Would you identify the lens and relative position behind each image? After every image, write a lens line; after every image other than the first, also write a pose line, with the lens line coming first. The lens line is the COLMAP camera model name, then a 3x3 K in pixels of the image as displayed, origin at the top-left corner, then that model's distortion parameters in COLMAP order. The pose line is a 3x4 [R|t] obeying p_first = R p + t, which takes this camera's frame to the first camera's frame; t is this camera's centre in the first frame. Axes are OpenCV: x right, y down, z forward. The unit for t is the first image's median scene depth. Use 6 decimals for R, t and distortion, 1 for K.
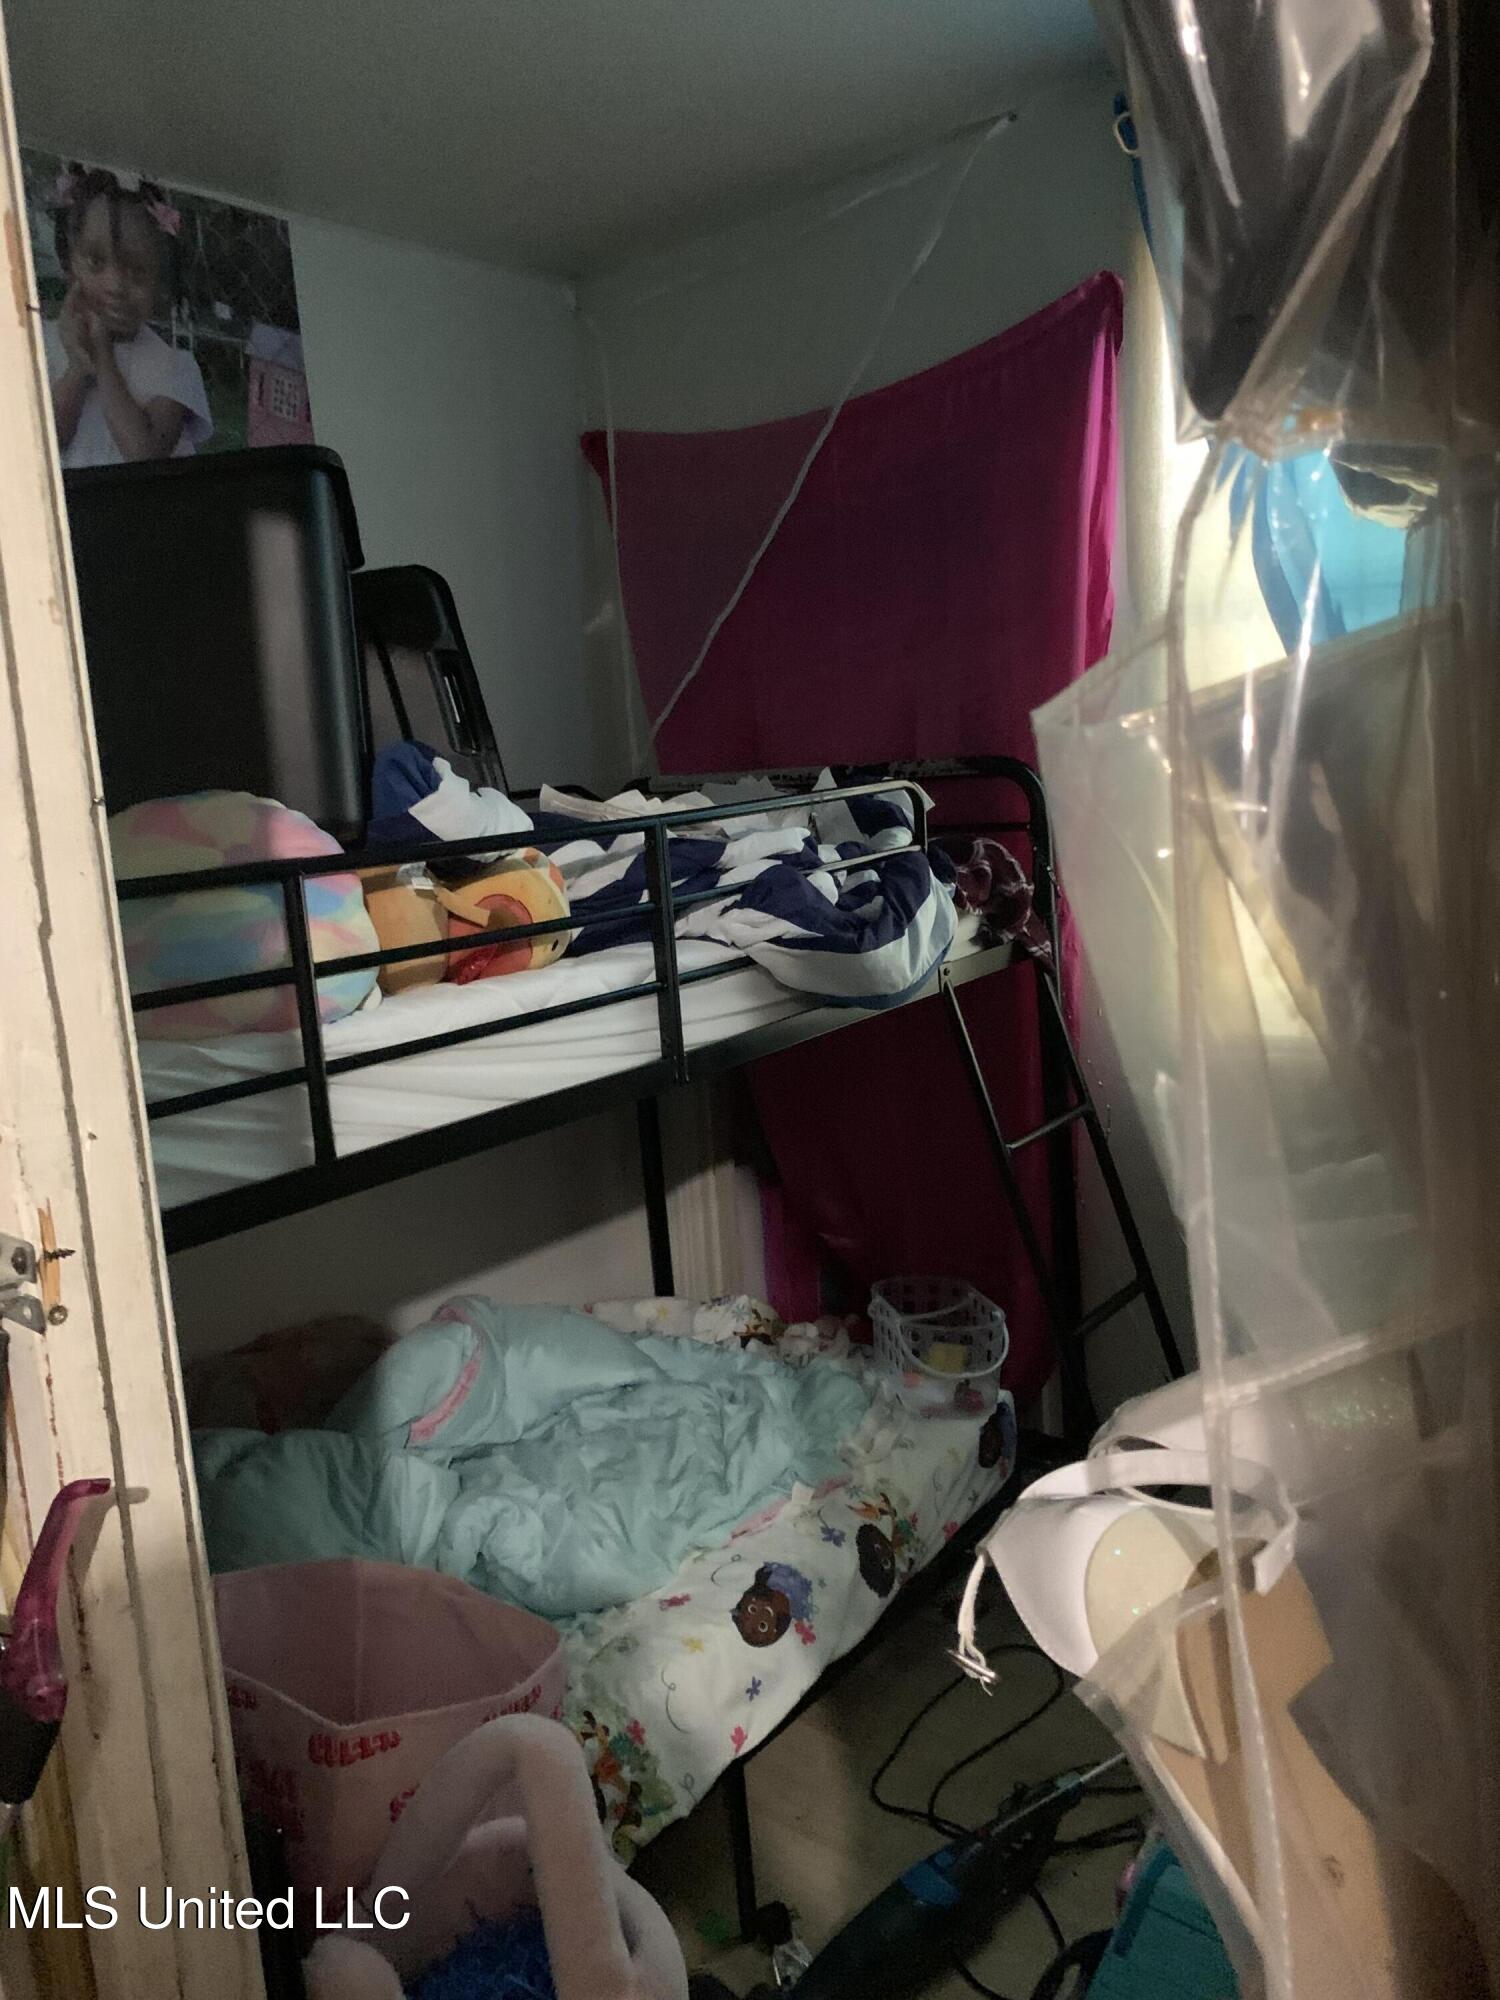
lens RADIAL K [[1505.1, 0, 750.0], [0, 1505.1, 1000.0], [0, 0, 1]] dist [0.060765, -0.000587]
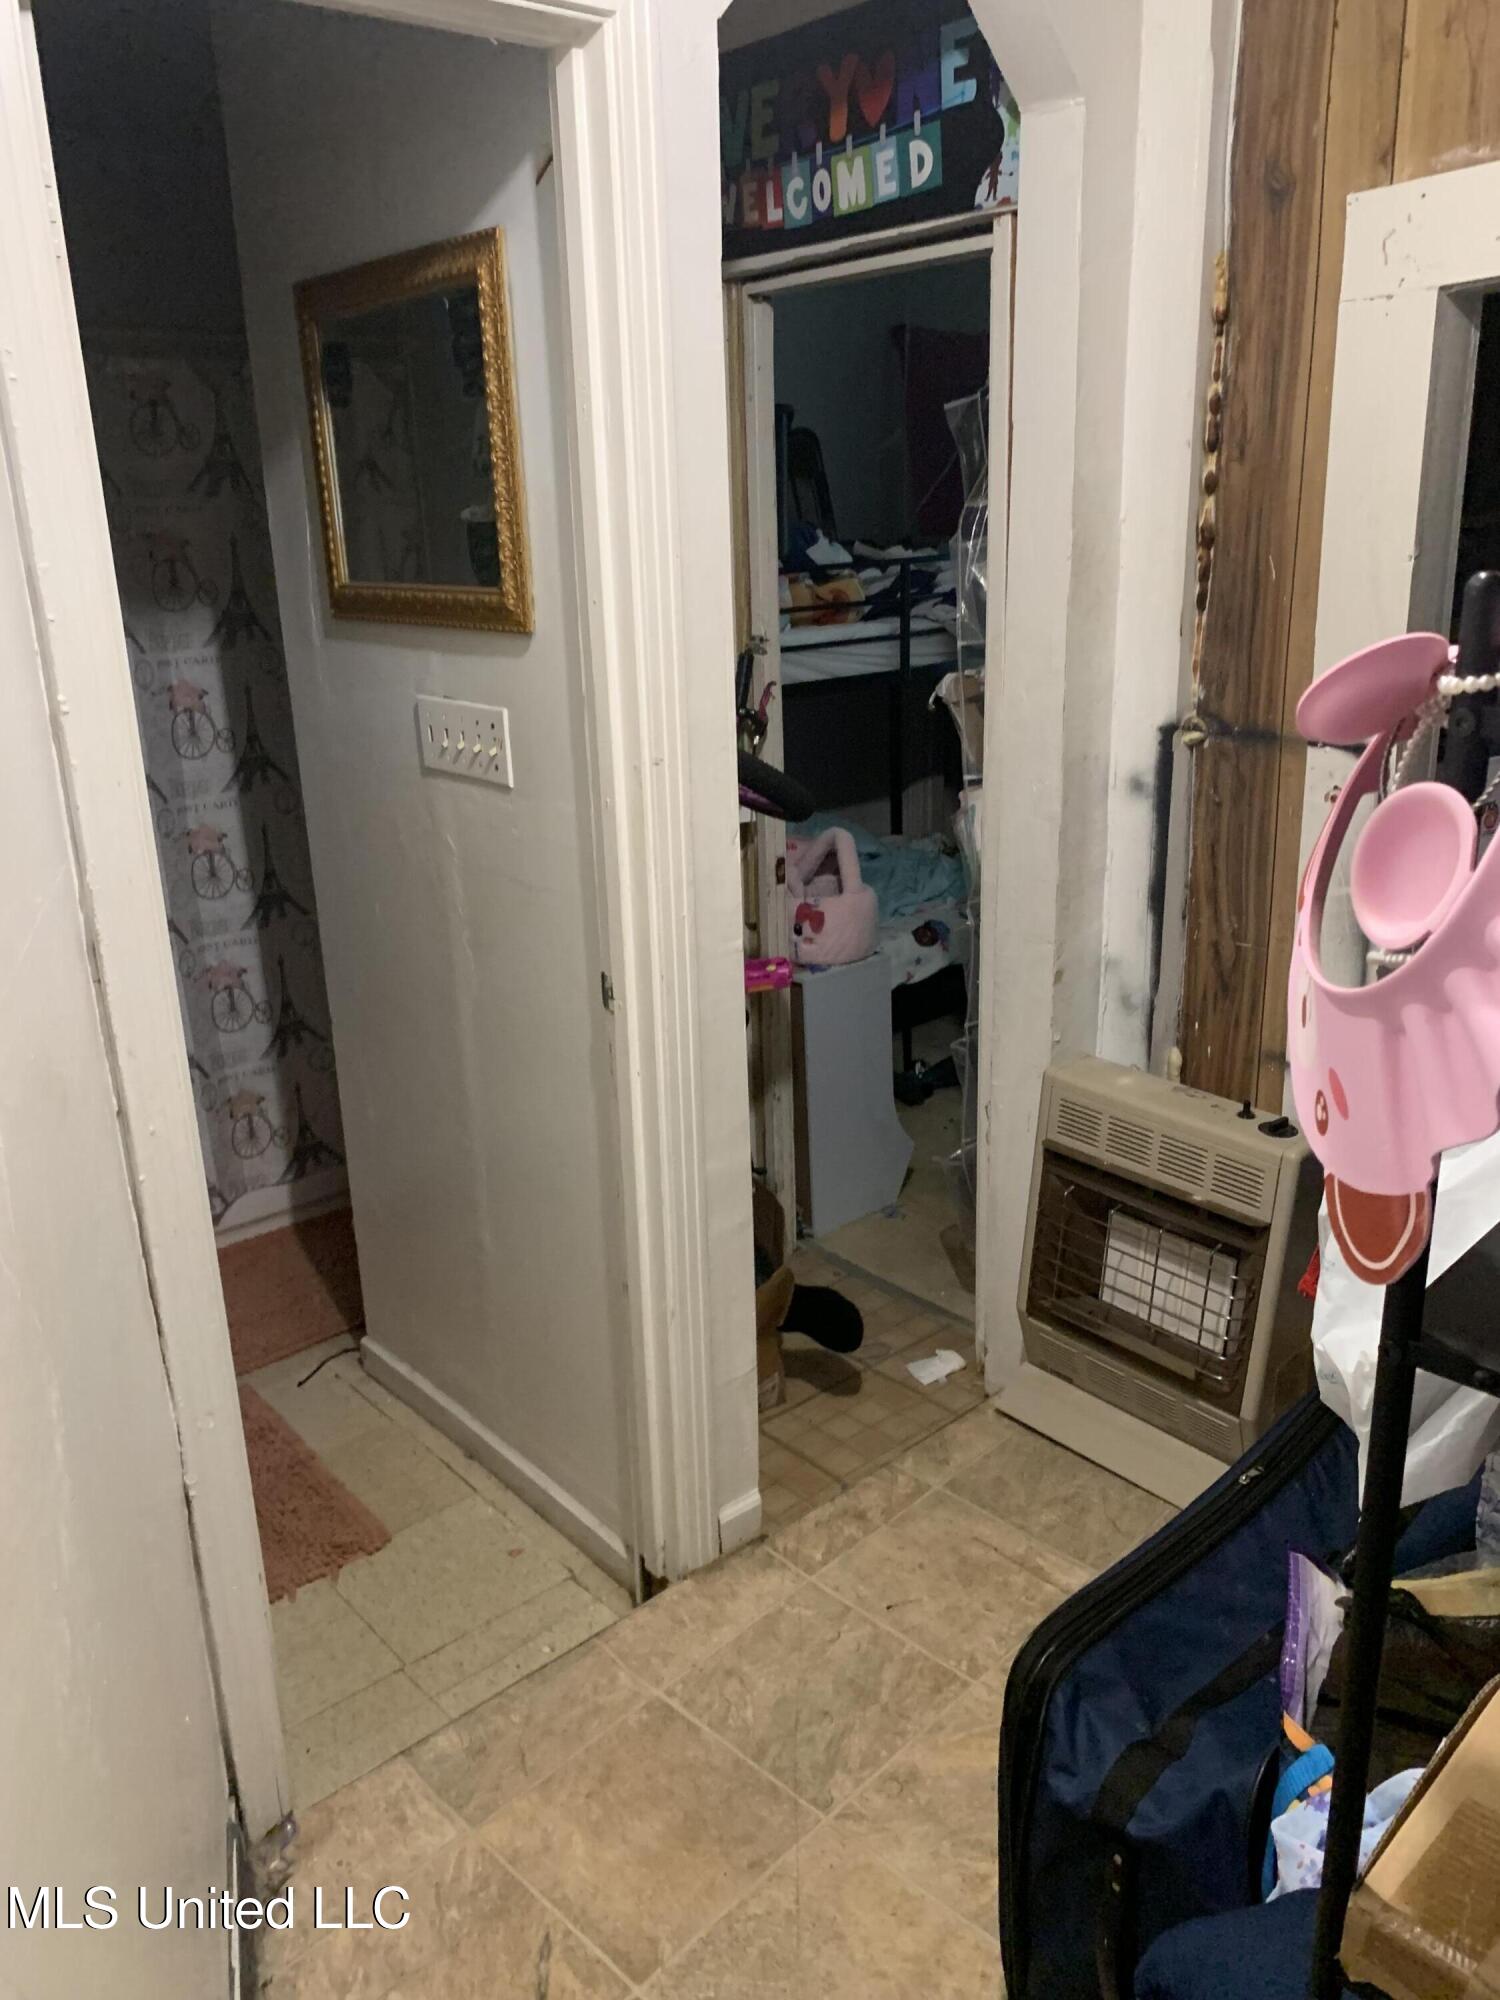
lens RADIAL K [[1505.1, 0, 750.0], [0, 1505.1, 1000.0], [0, 0, 1]] dist [0.060765, -0.000587]
pose [[0.982006, 0.093546, -0.164053, 0.136010], [-0.066365, 0.984231, 0.163967, 0.166267], [0.176804, -0.150129, 0.972729, -1.292825]]
